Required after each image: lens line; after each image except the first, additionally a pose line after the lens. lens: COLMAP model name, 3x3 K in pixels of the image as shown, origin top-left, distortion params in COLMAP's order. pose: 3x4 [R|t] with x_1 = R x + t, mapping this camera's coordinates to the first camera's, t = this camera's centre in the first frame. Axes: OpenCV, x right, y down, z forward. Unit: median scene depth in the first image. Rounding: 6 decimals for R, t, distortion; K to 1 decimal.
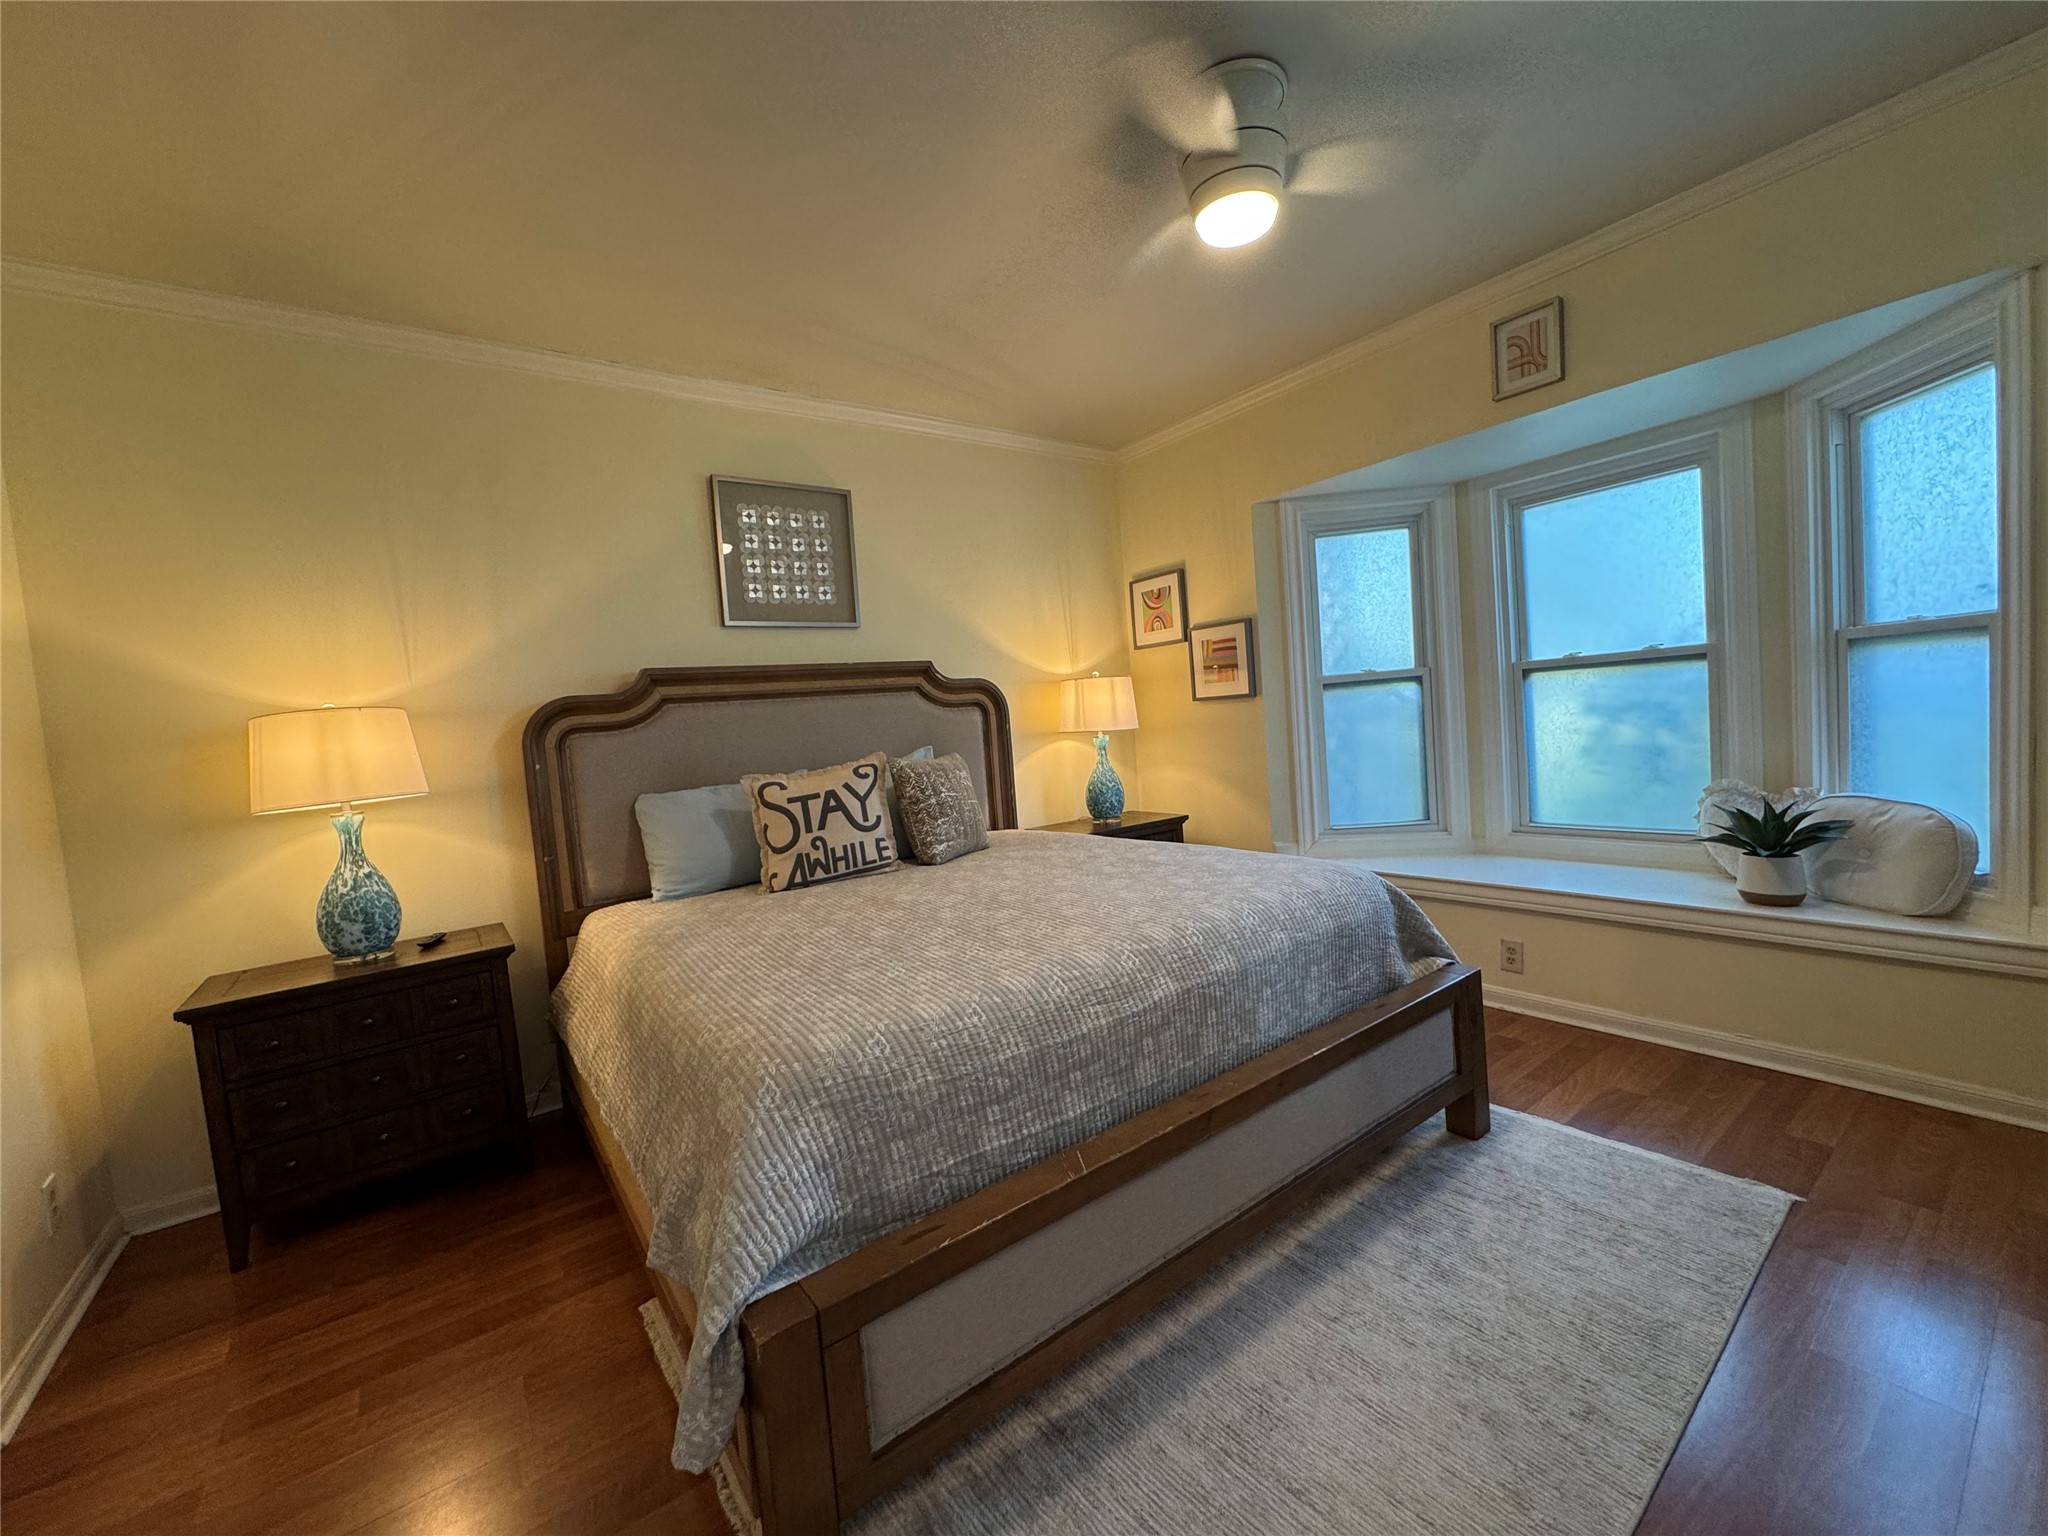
lens RADIAL K [[820.7, 0, 1021.9], [0, 820.7, 767.5], [0, 0, 1]] dist [-0.009632, 0.002303]
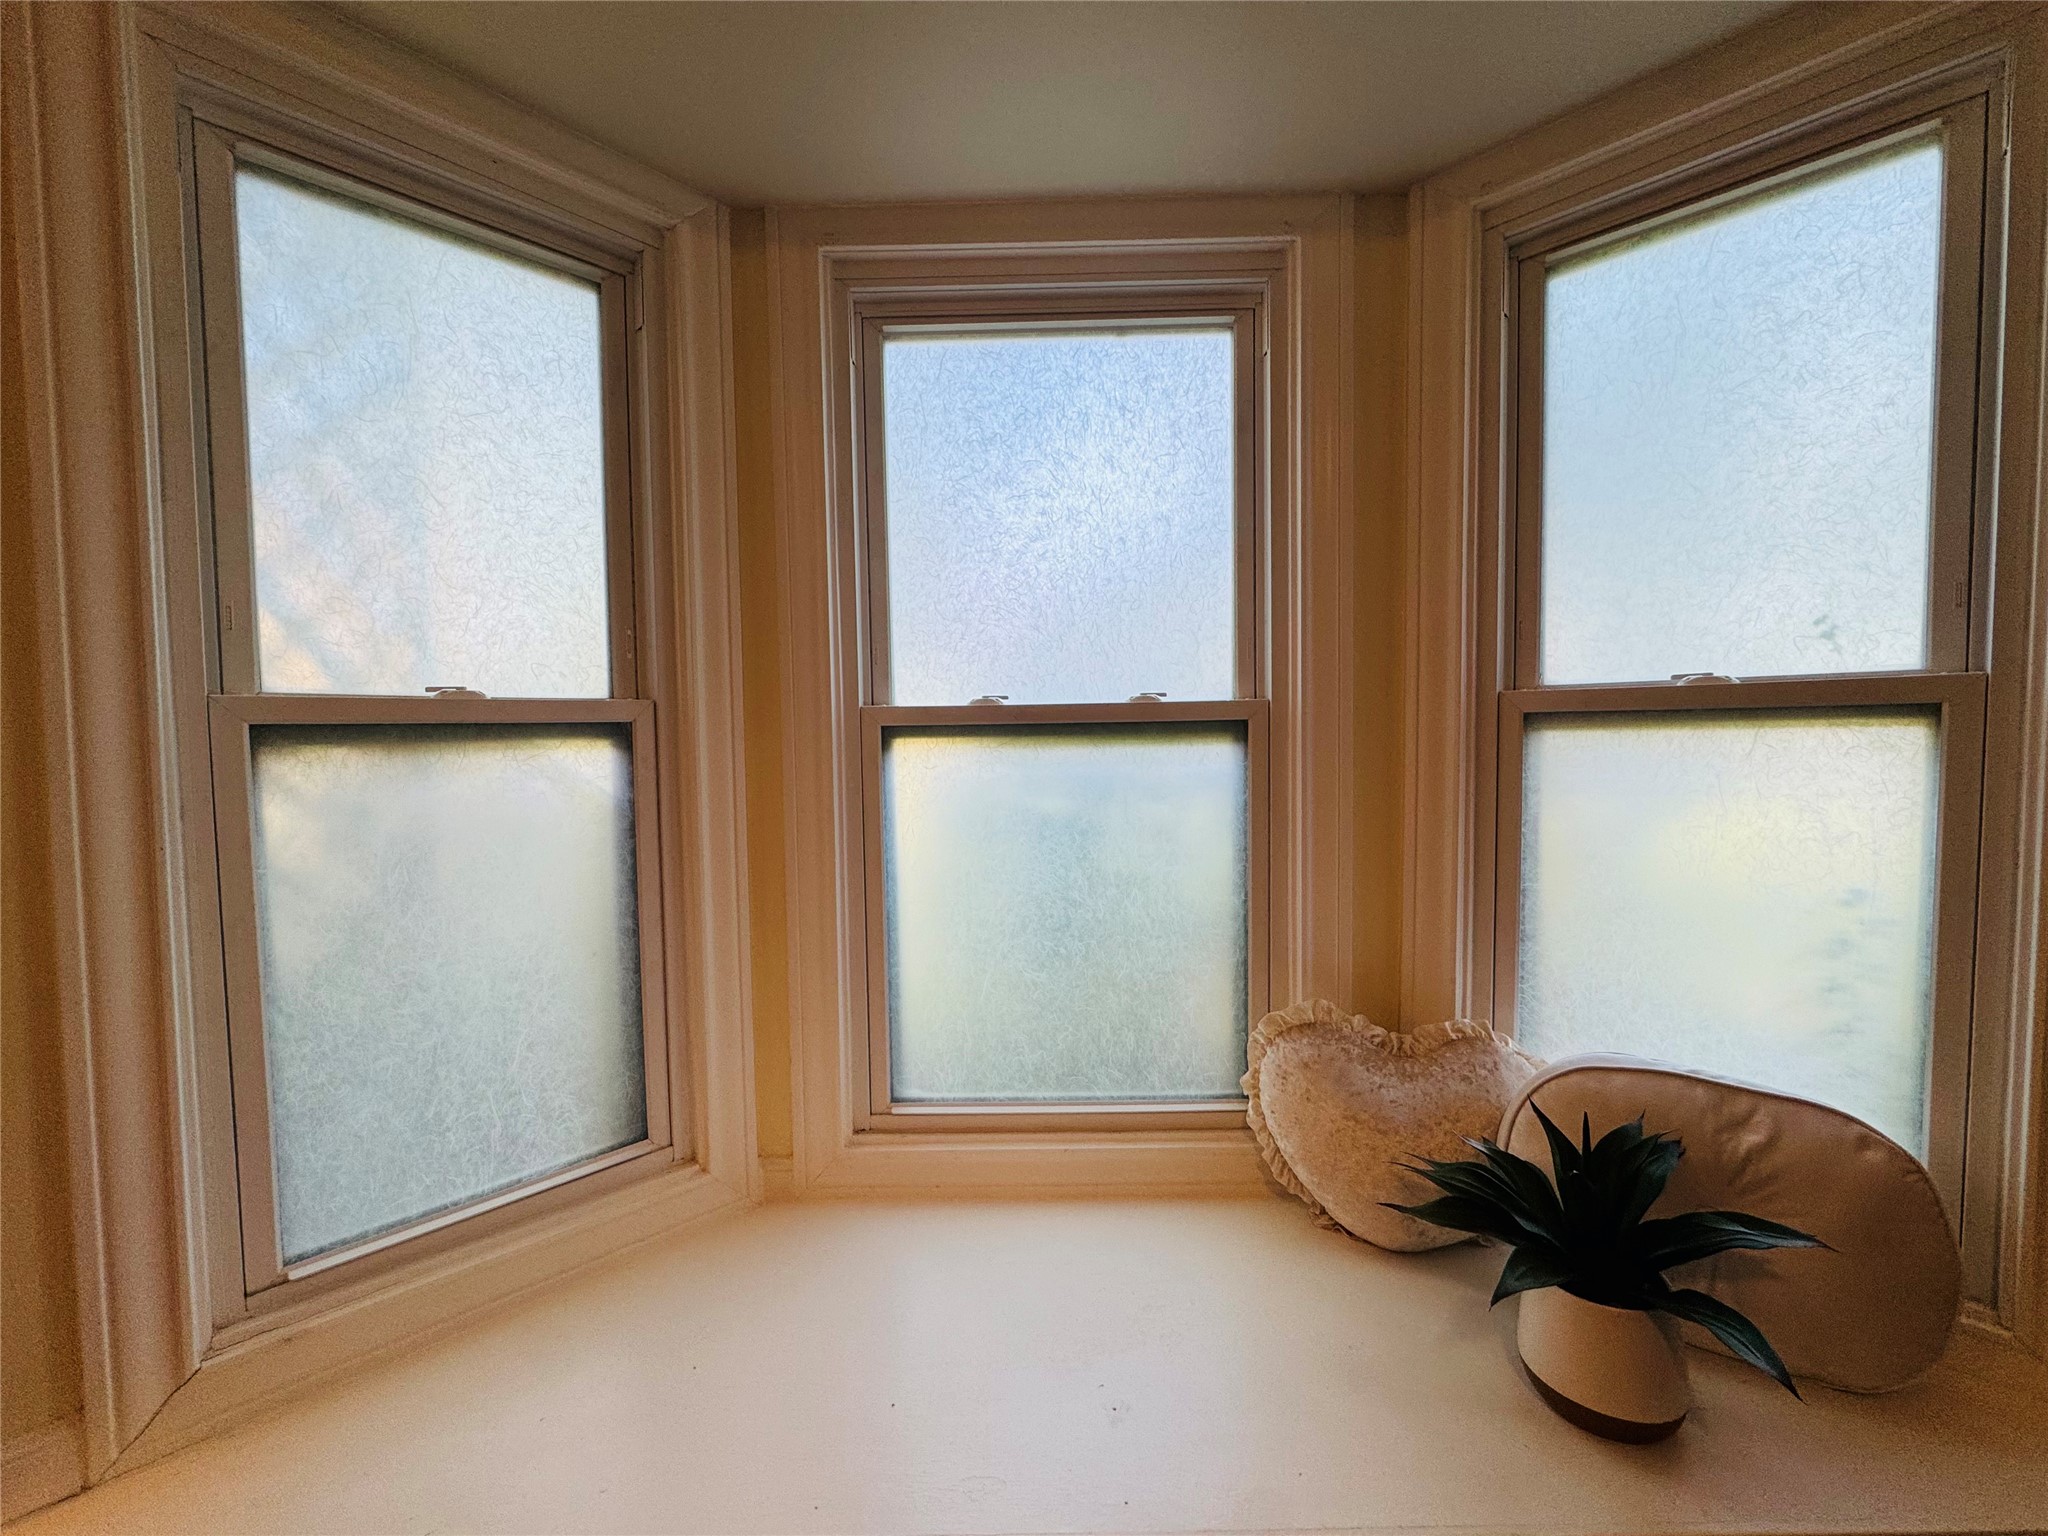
lens RADIAL K [[820.7, 0, 1021.9], [0, 820.7, 767.5], [0, 0, 1]] dist [-0.009632, 0.002303]
pose [[0.588706, 0.036580, 0.807519, 0.328110], [0.016346, 0.998233, -0.057136, -0.075123], [-0.808182, 0.046836, 0.587068, 0.708127]]
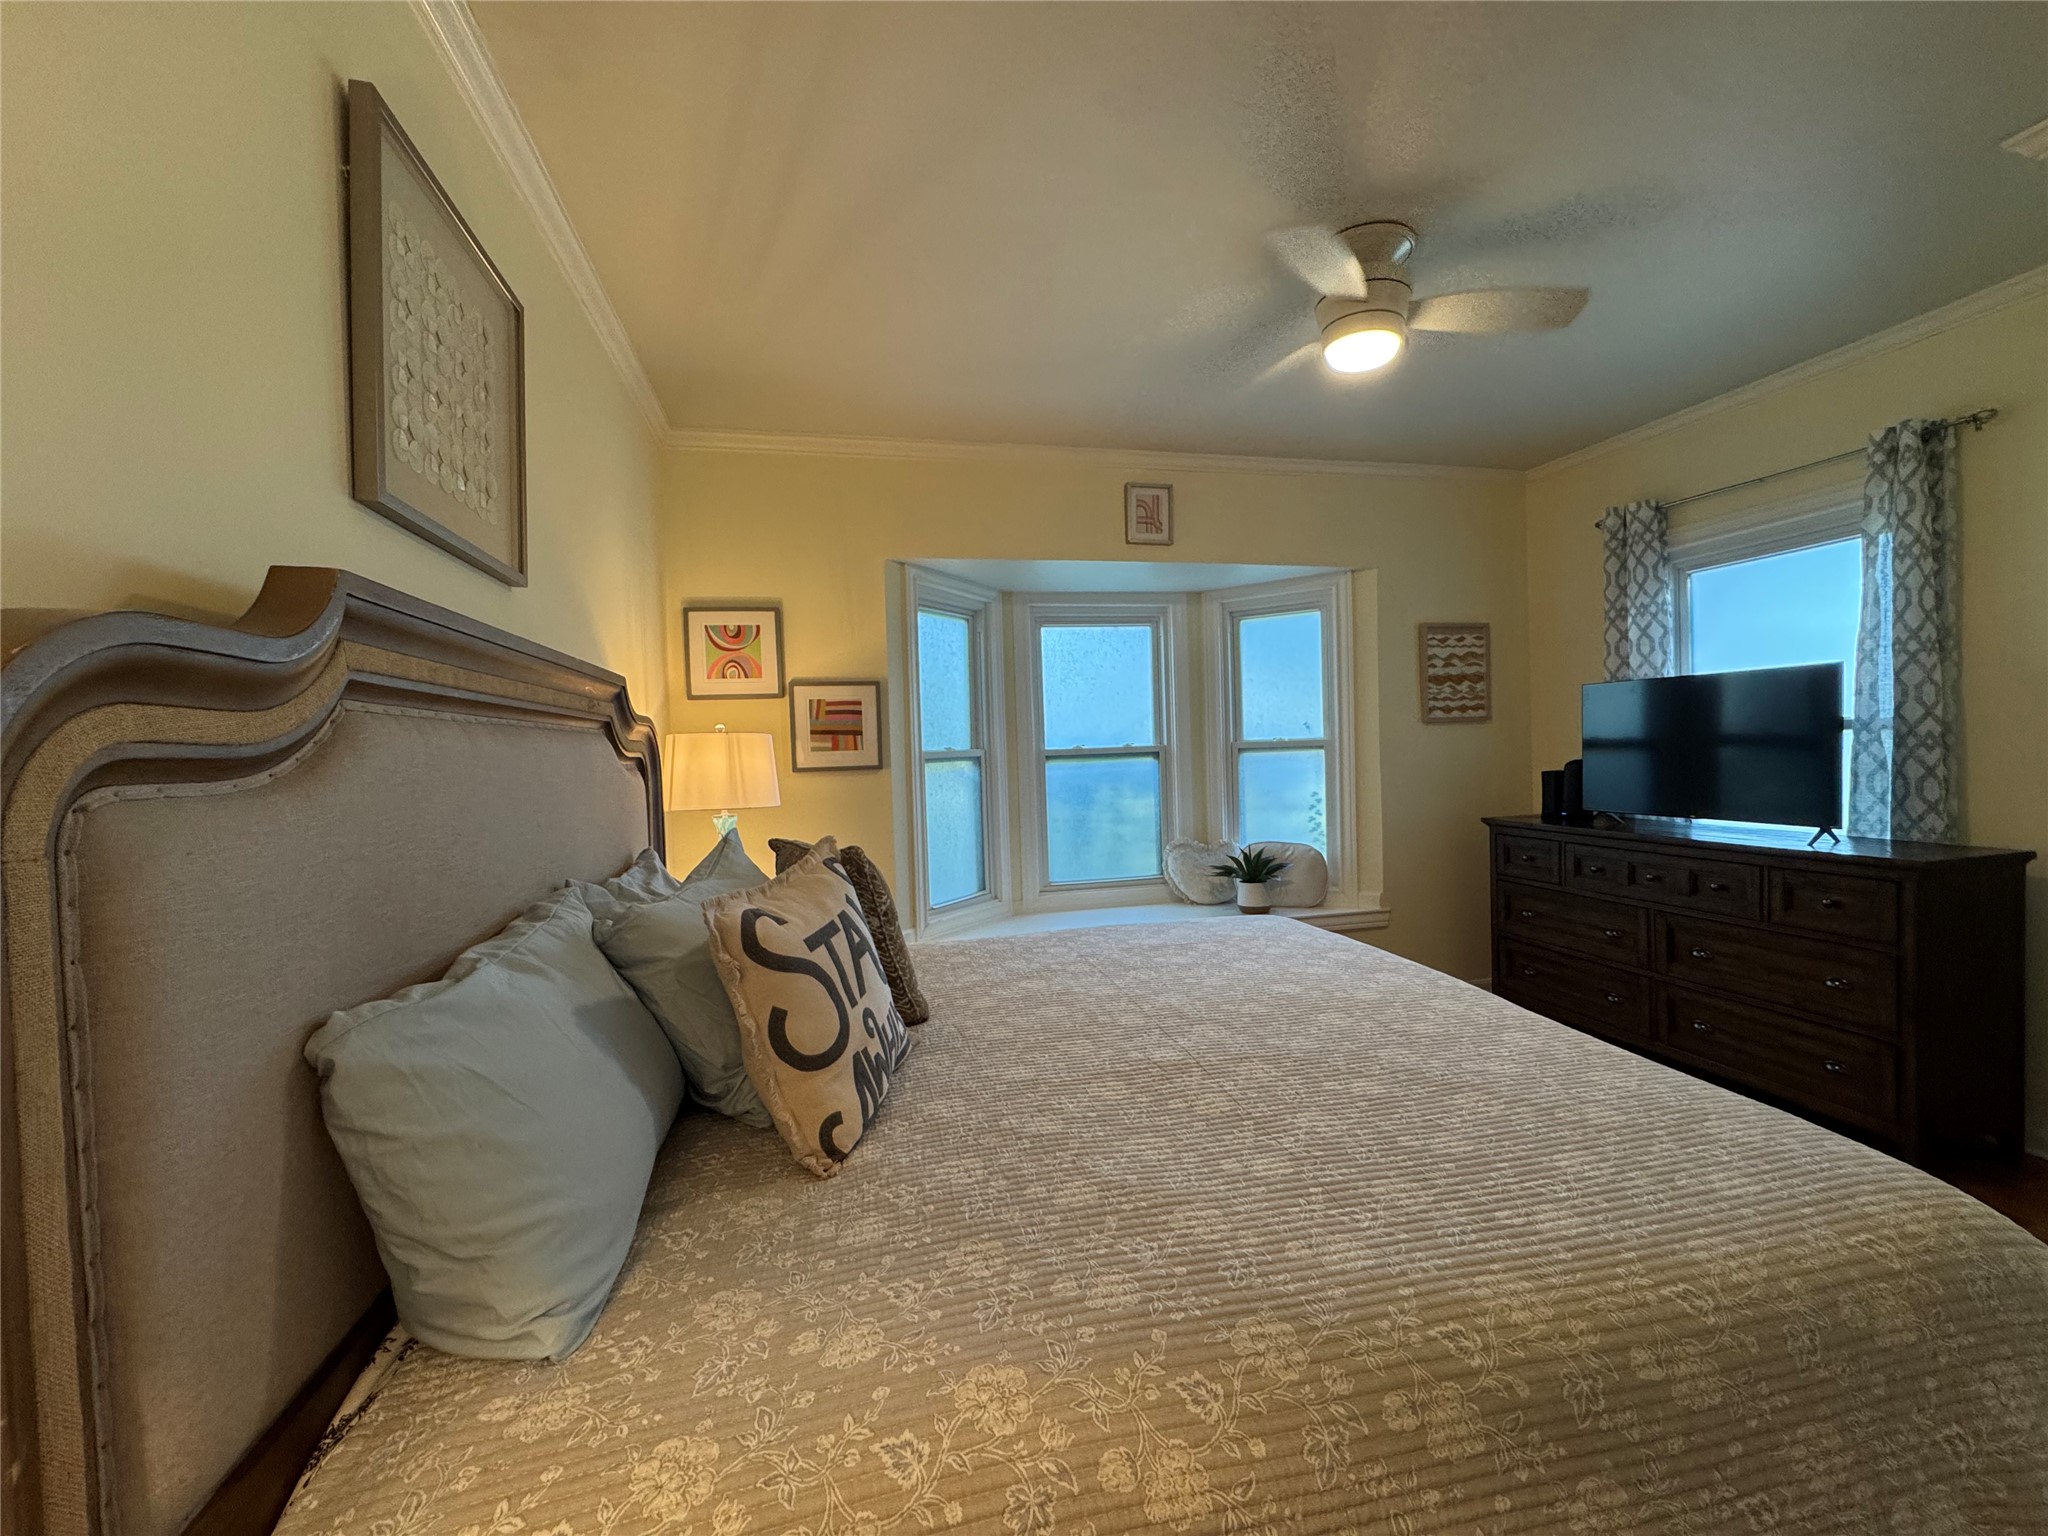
lens RADIAL K [[820.7, 0, 1021.9], [0, 820.7, 767.5], [0, 0, 1]] dist [-0.009632, 0.002303]
pose [[0.400048, 0.047491, 0.915263, -0.513313], [0.056556, 0.995474, -0.076373, -0.012294], [-0.914747, 0.082316, 0.395552, 0.550731]]
